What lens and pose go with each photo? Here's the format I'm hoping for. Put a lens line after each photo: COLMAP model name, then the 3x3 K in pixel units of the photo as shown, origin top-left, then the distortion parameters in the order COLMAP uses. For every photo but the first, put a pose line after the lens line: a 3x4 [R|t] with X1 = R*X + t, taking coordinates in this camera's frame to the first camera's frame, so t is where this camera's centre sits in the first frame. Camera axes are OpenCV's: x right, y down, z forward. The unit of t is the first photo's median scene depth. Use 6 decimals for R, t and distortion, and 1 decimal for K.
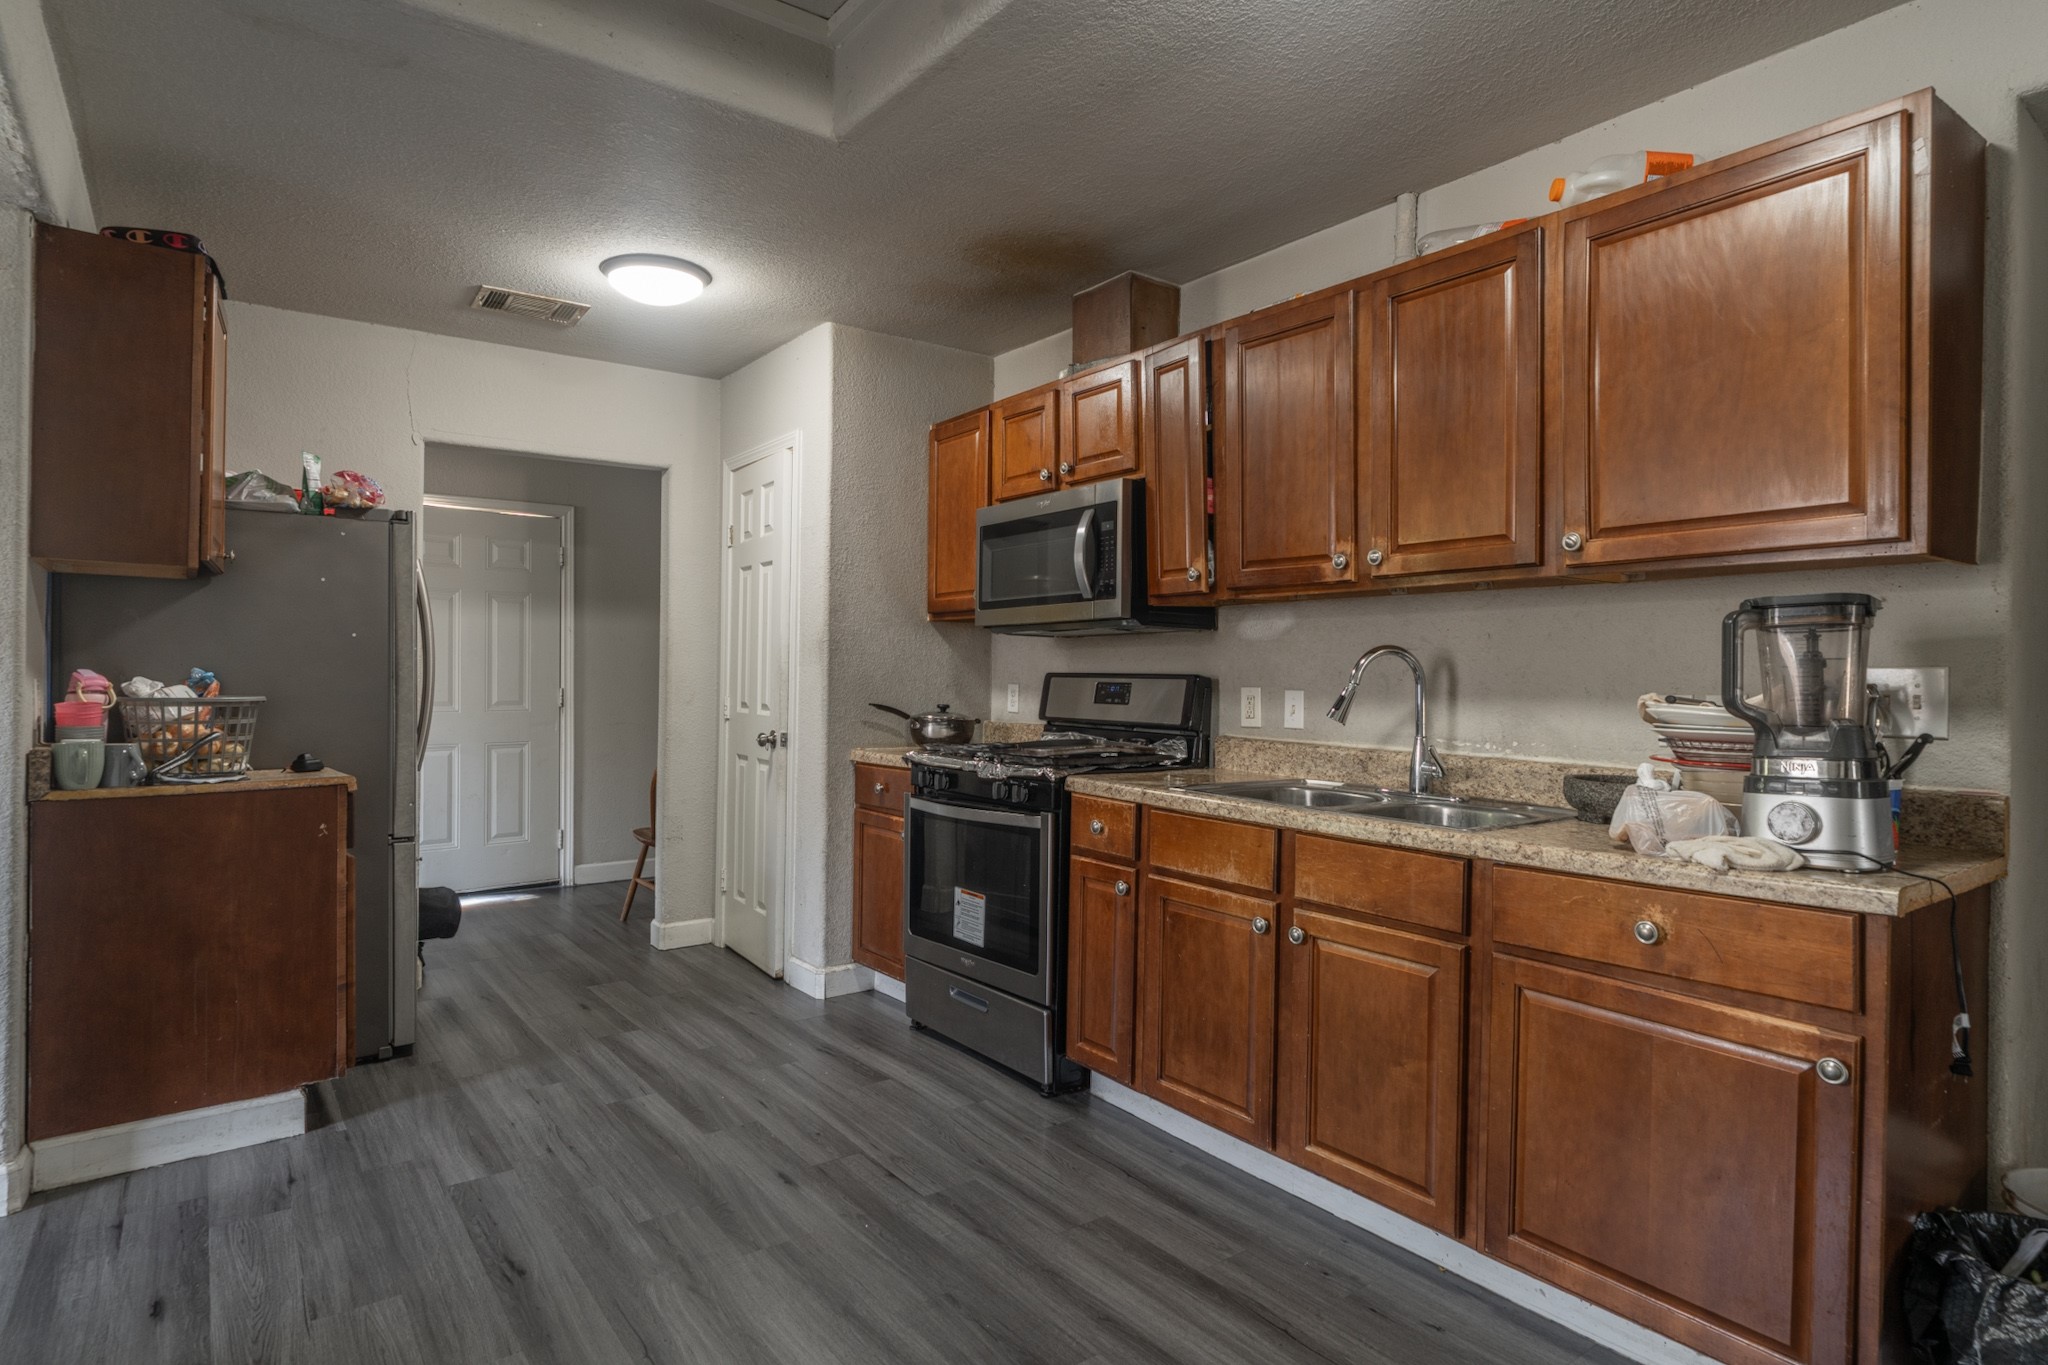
lens RADIAL K [[1092.4, 0, 1019.9], [0, 1092.4, 677.4], [0, 0, 1]] dist [0.005022, 0.000768]
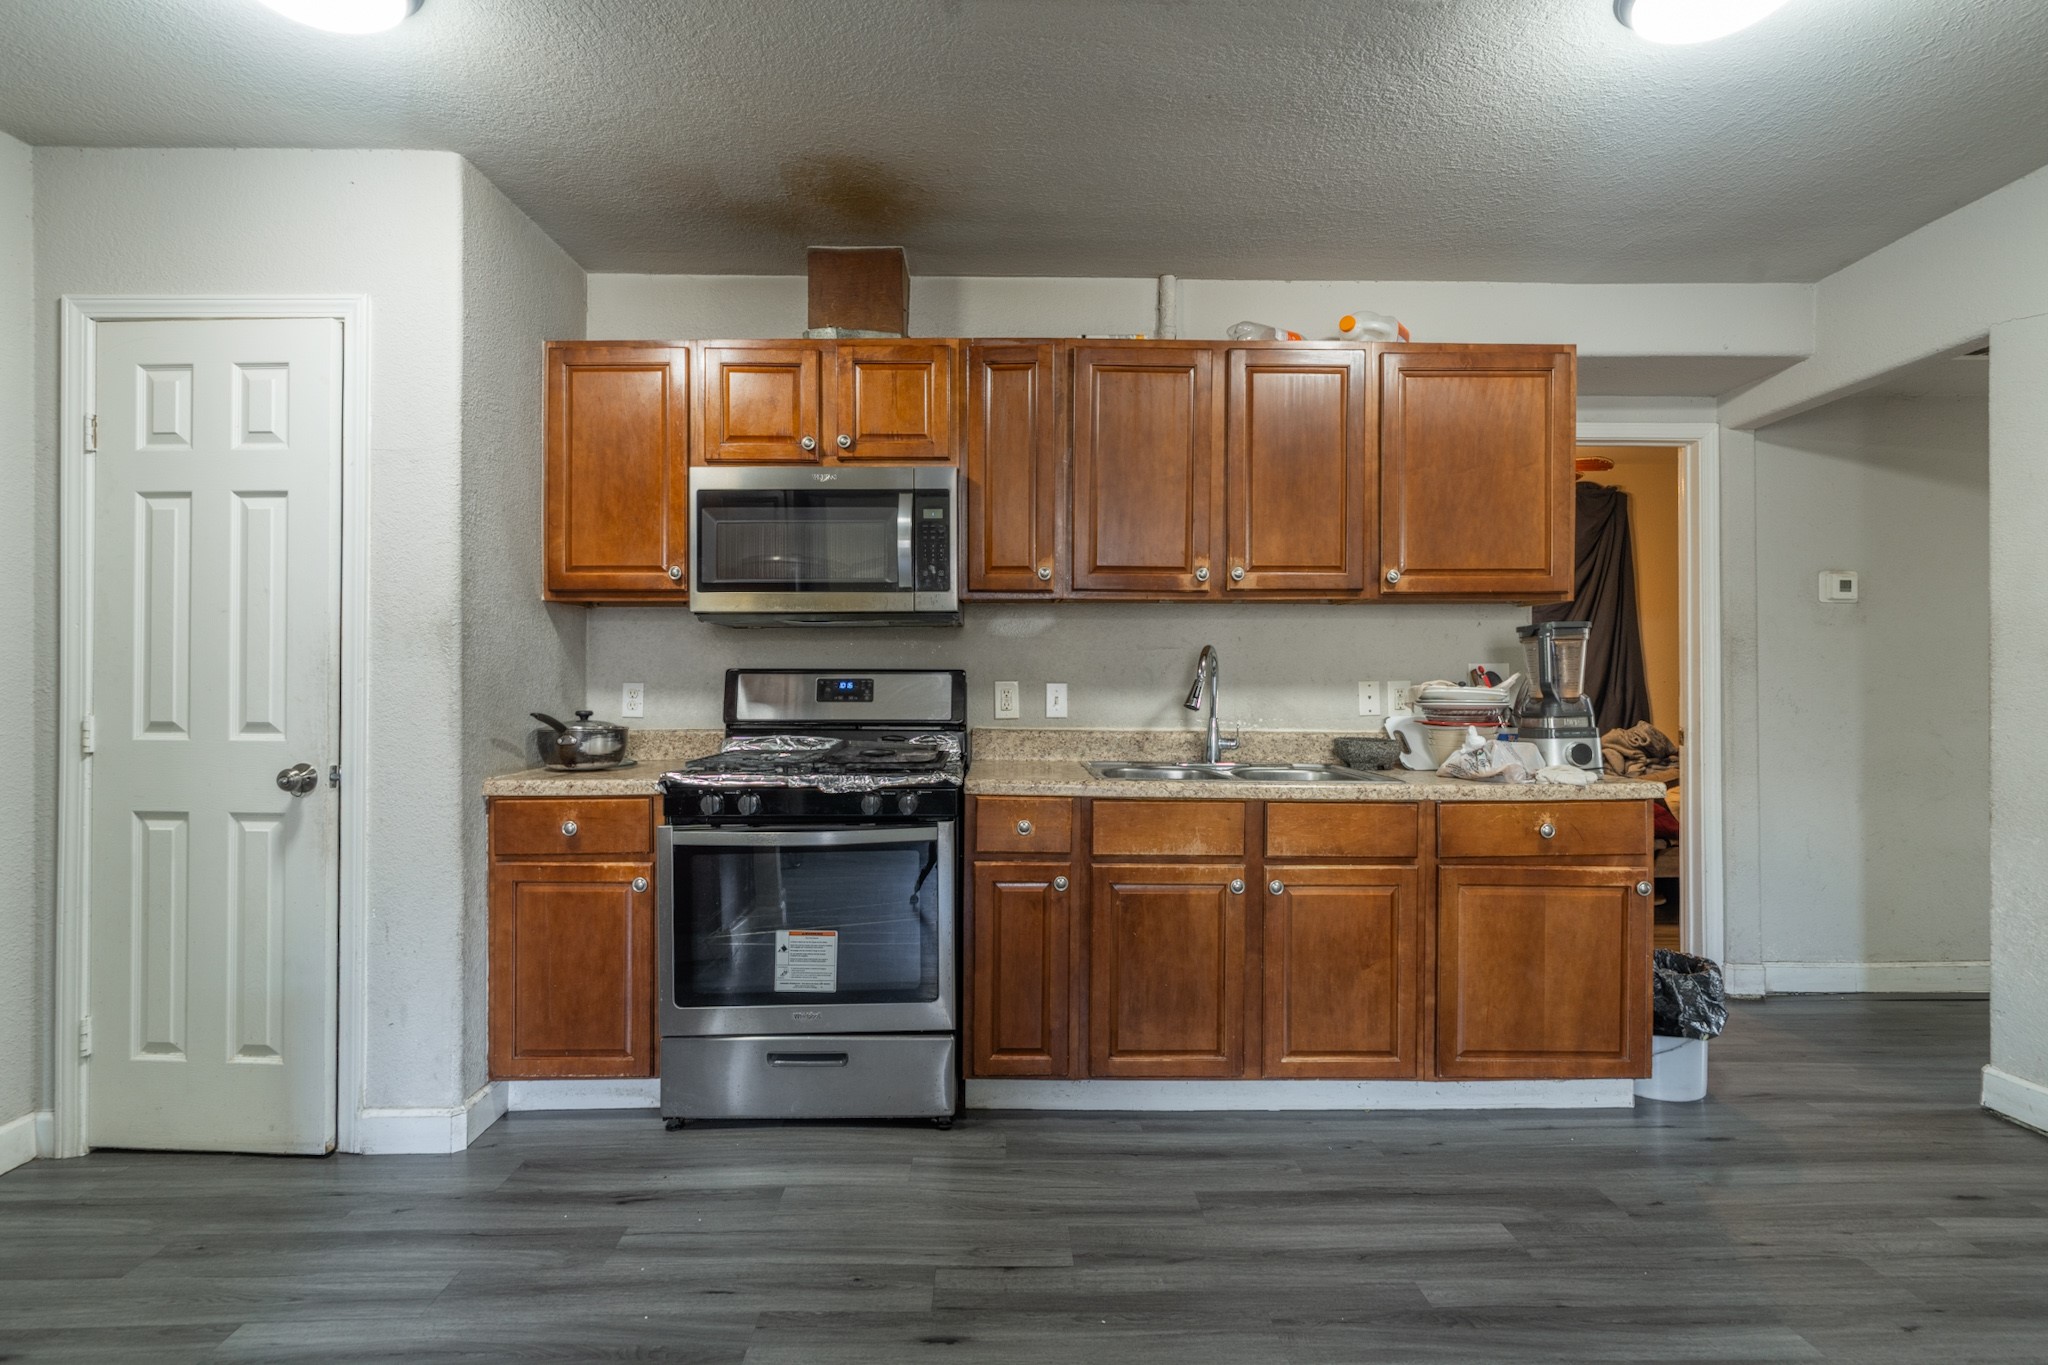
lens RADIAL K [[980.5, 0, 1022.5], [0, 980.5, 675.9], [0, 0, 1]] dist [0.000328, 0.000425]
pose [[0.584412, -0.012885, 0.811355, -0.706669], [0.006211, 0.999916, 0.011405, -0.008702], [-0.811433, -0.001626, 0.584443, 0.543437]]
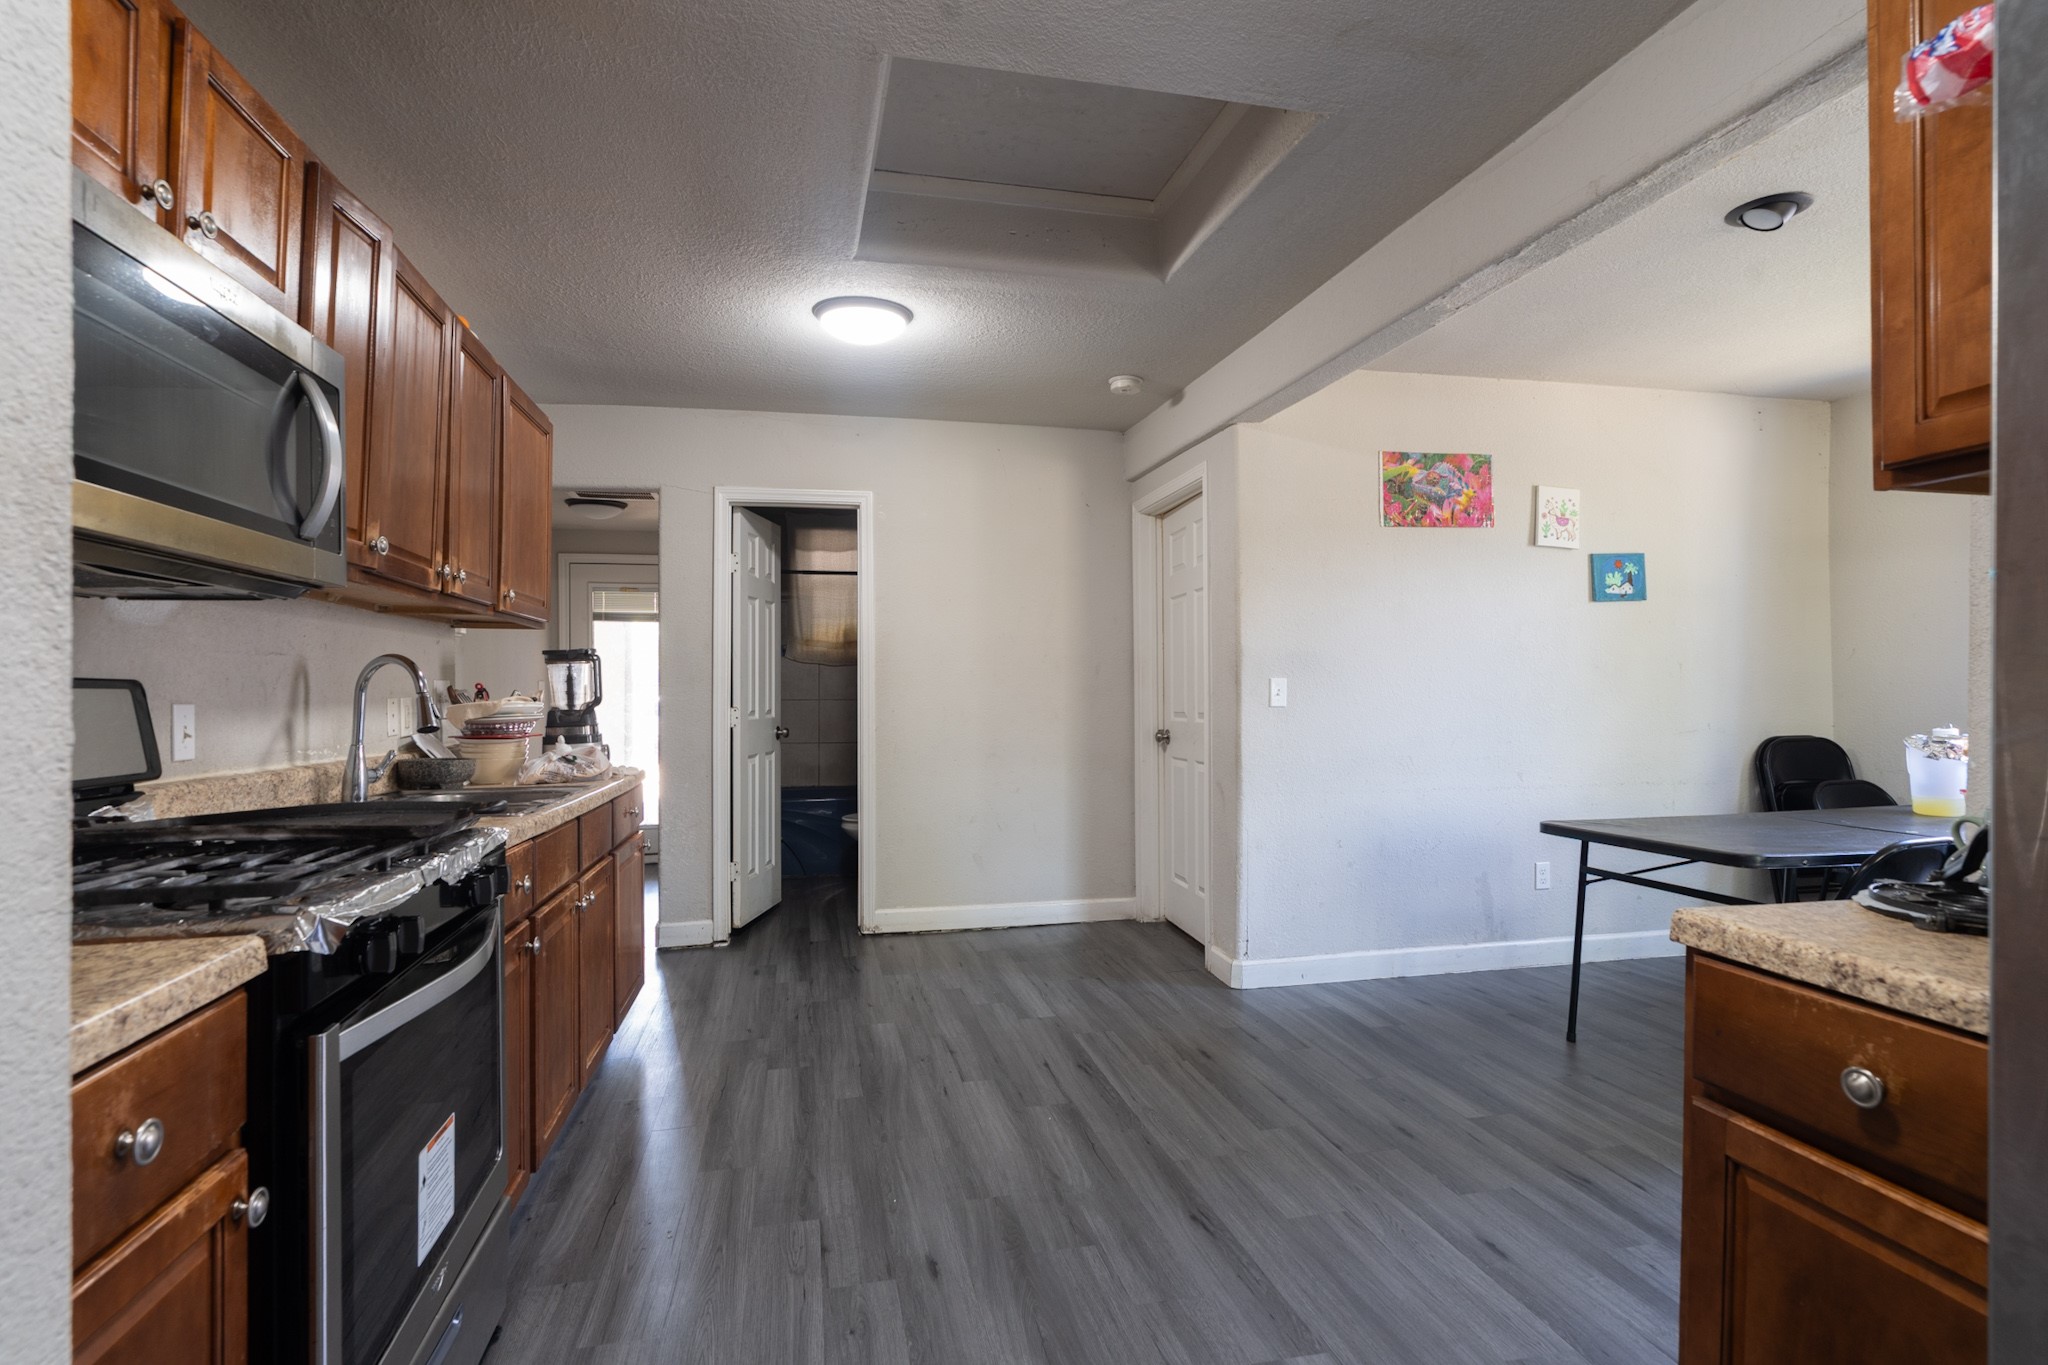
lens RADIAL K [[980.5, 0, 1024.0], [0, 980.5, 685.8], [0, 0, 1]] dist [0.000328, 0.000425]
pose [[-0.910601, -0.004629, 0.413262, -0.582694], [-0.006333, 0.999976, -0.002752, -0.001463], [-0.413239, -0.005123, -0.910608, 1.635969]]
